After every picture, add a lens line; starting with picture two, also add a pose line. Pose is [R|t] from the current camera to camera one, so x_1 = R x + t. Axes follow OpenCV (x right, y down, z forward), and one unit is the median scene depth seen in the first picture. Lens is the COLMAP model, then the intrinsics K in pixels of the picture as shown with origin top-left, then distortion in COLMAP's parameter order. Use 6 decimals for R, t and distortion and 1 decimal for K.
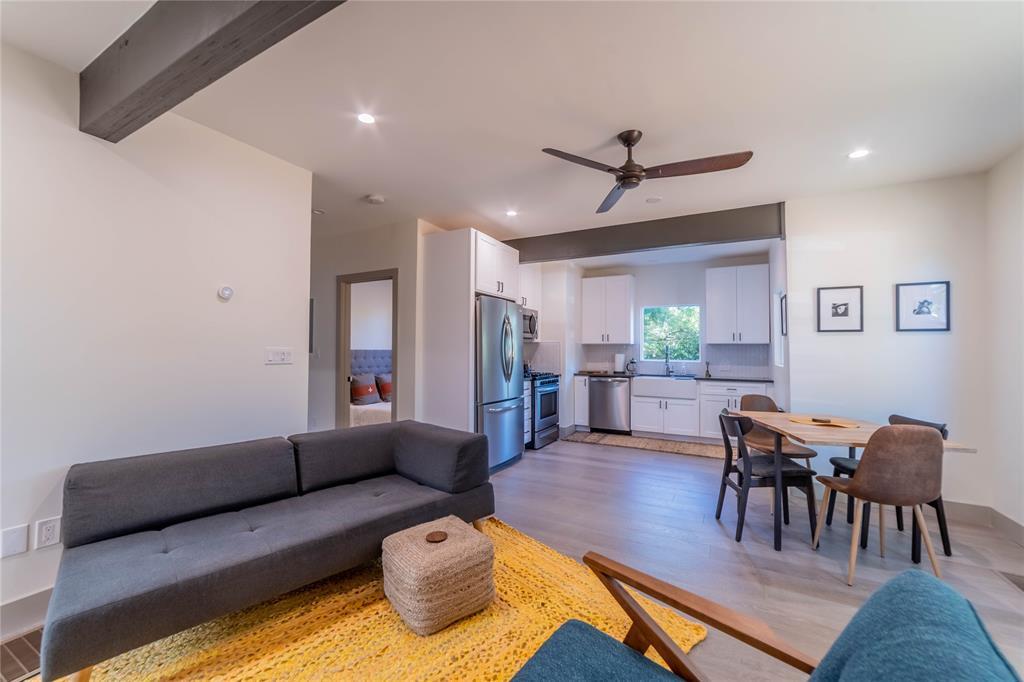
lens RADIAL K [[409.7, 0, 502.7], [0, 409.7, 343.8], [0, 0, 1]] dist [-0.013125, 0.004759]
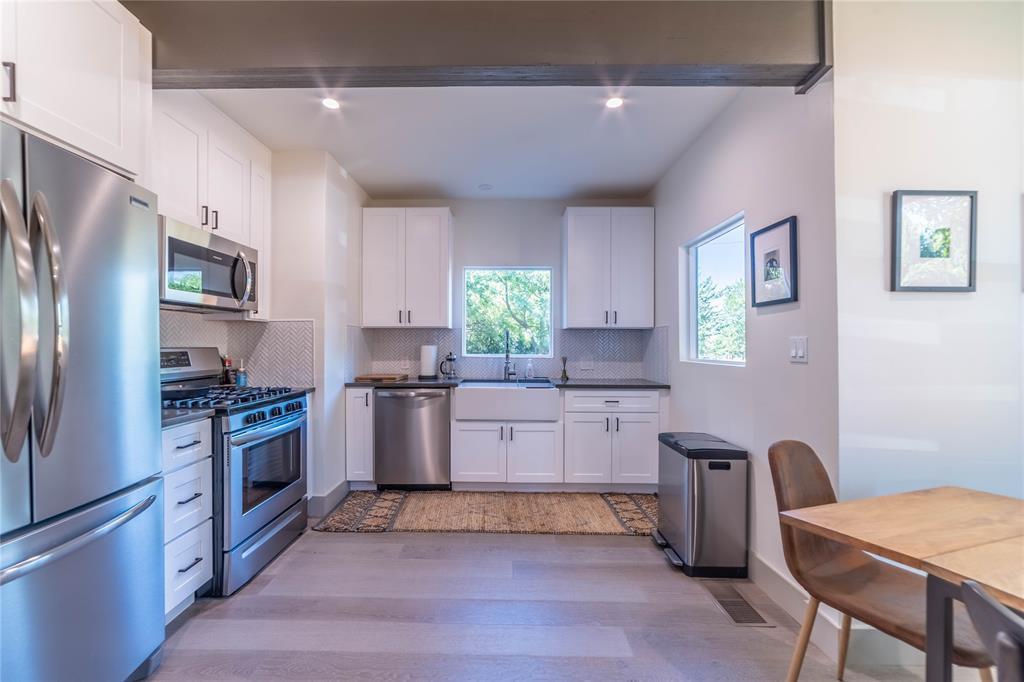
lens RADIAL K [[417.0, 0, 499.7], [0, 417.0, 343.9], [0, 0, 1]] dist [-0.001424, 0.000325]
pose [[0.883975, -0.003722, 0.467519, 0.122912], [-0.004625, 0.999850, 0.016706, 0.015374], [-0.467510, -0.016930, 0.883825, 0.538978]]
